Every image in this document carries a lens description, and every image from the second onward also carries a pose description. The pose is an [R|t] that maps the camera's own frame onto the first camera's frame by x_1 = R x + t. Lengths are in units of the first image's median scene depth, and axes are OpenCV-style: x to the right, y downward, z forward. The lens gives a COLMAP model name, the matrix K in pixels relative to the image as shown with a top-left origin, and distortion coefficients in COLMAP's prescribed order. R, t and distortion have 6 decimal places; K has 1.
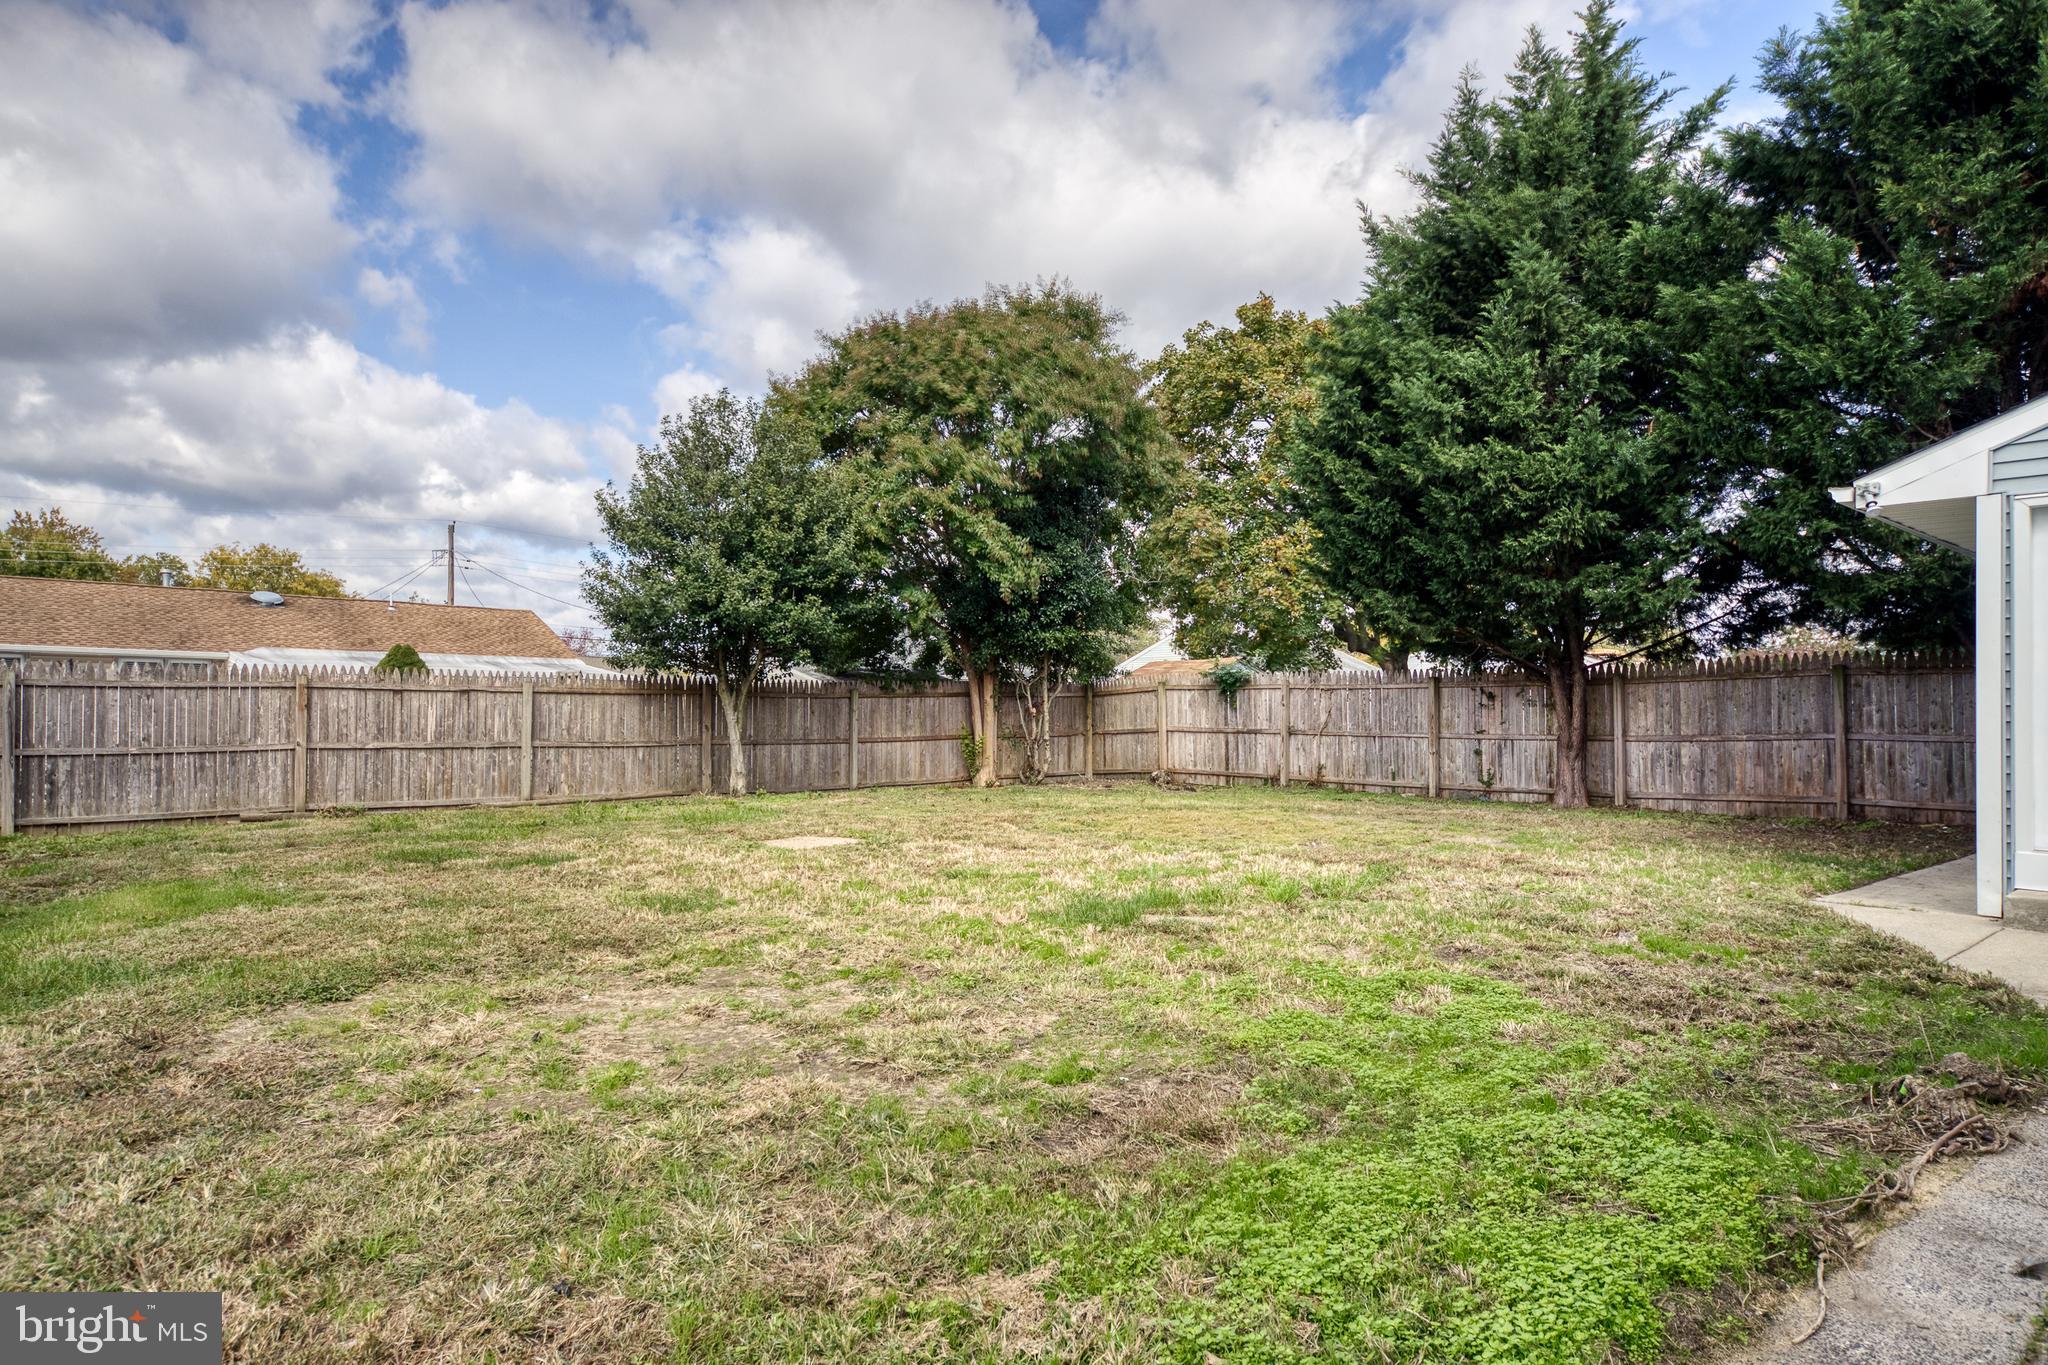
lens RADIAL K [[1195.2, 0, 1024.0], [0, 1195.2, 682.5], [0, 0, 1]] dist [-0.000637, 0.000238]
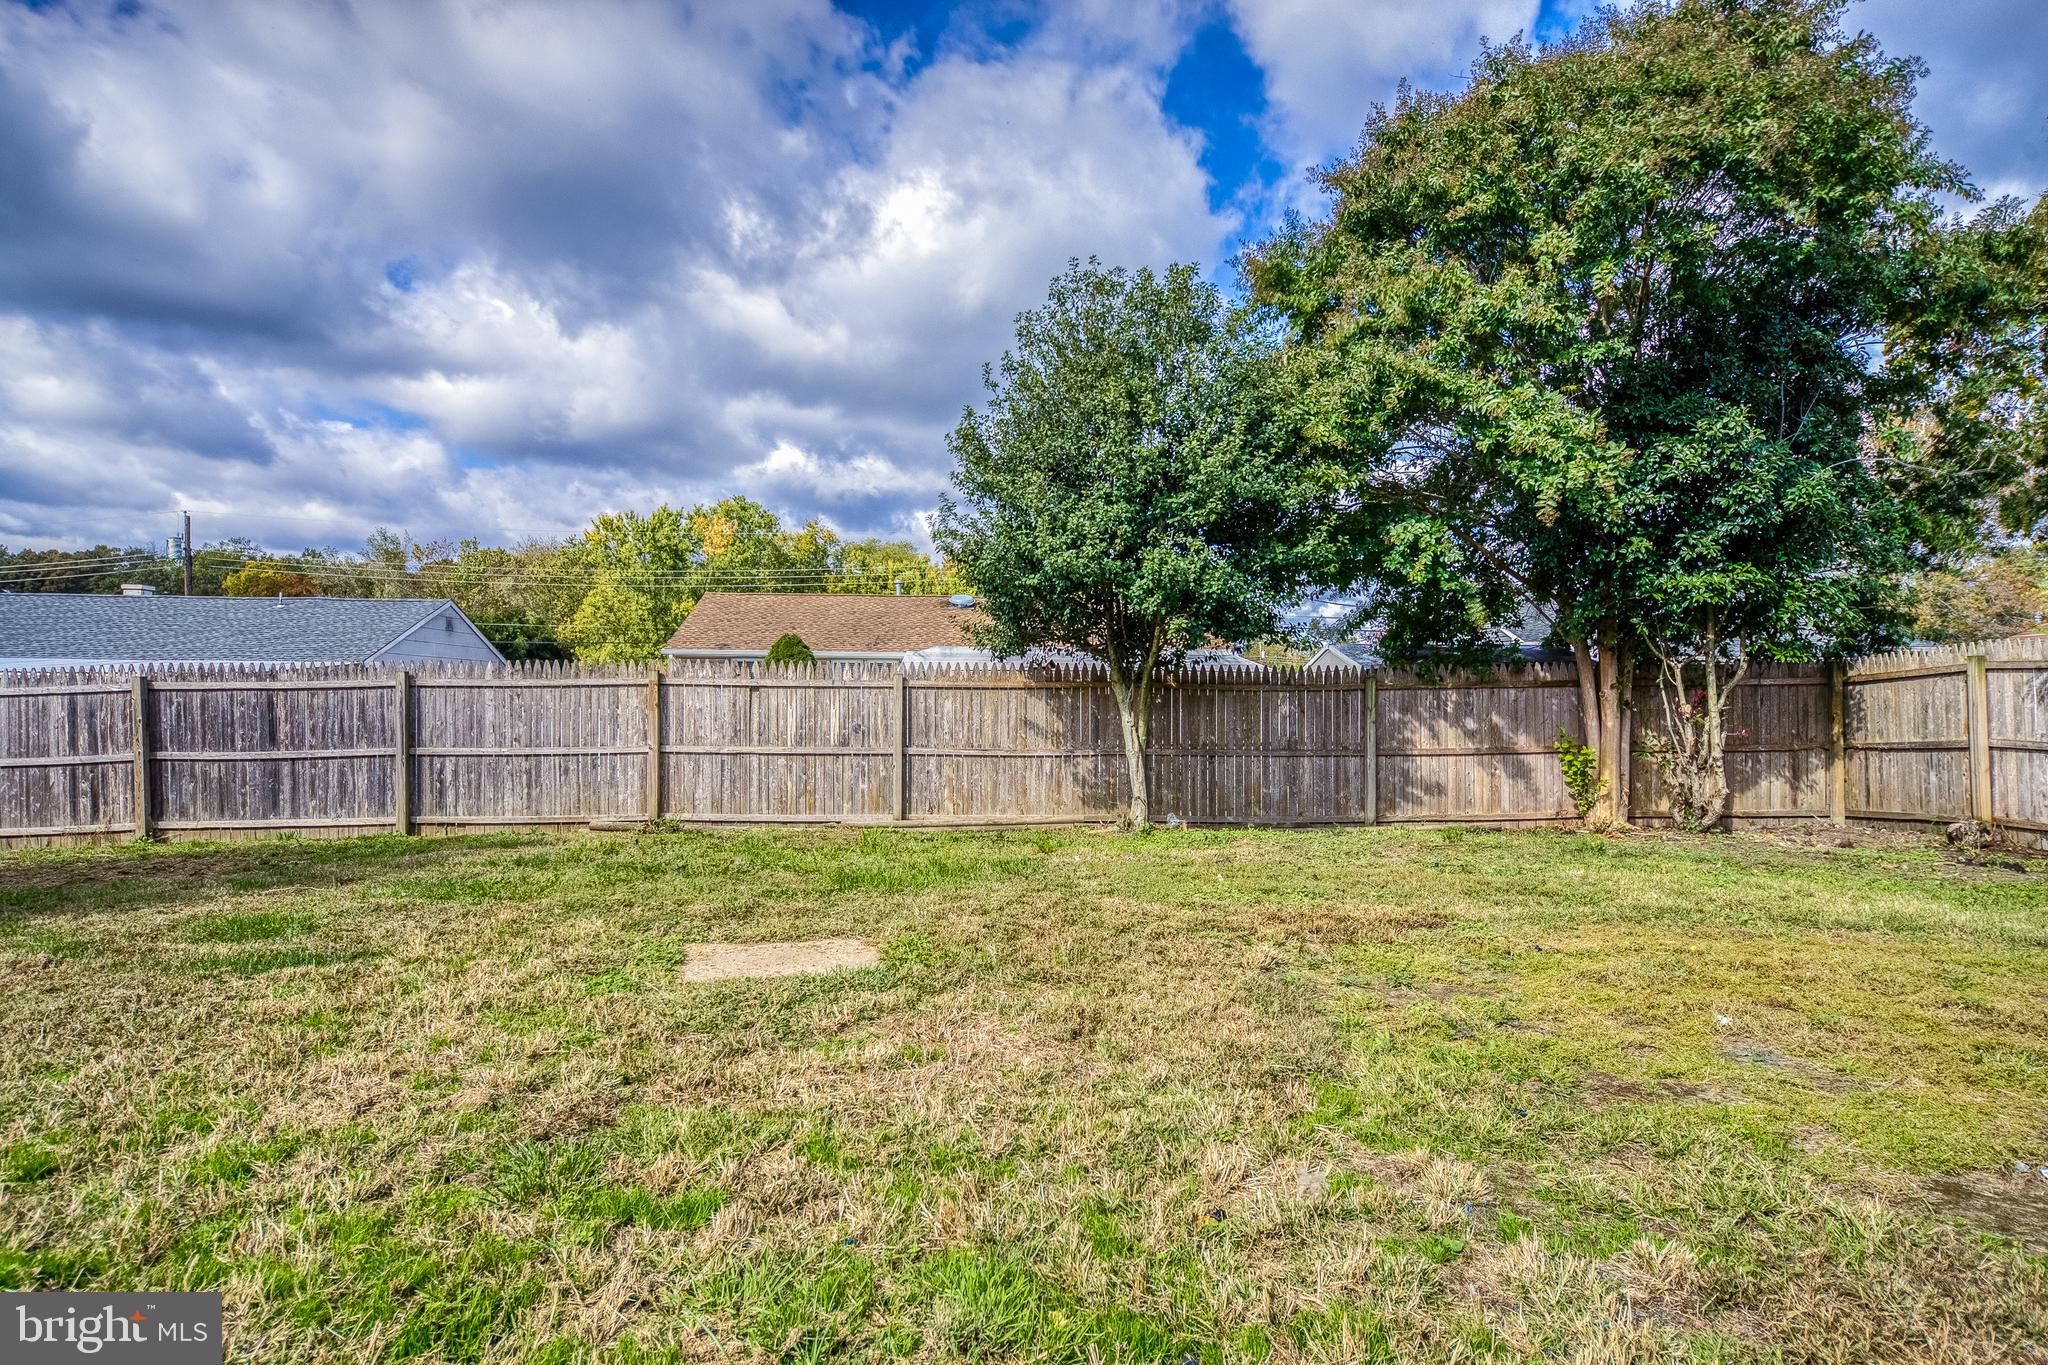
lens RADIAL K [[1195.2, 0, 1024.0], [0, 1195.2, 682.5], [0, 0, 1]] dist [-0.000637, 0.000238]
pose [[0.775099, -0.012040, -0.631725, 0.161380], [0.016118, 0.999870, 0.000719, 0.005381], [0.631634, -0.010740, 0.775192, 0.406351]]
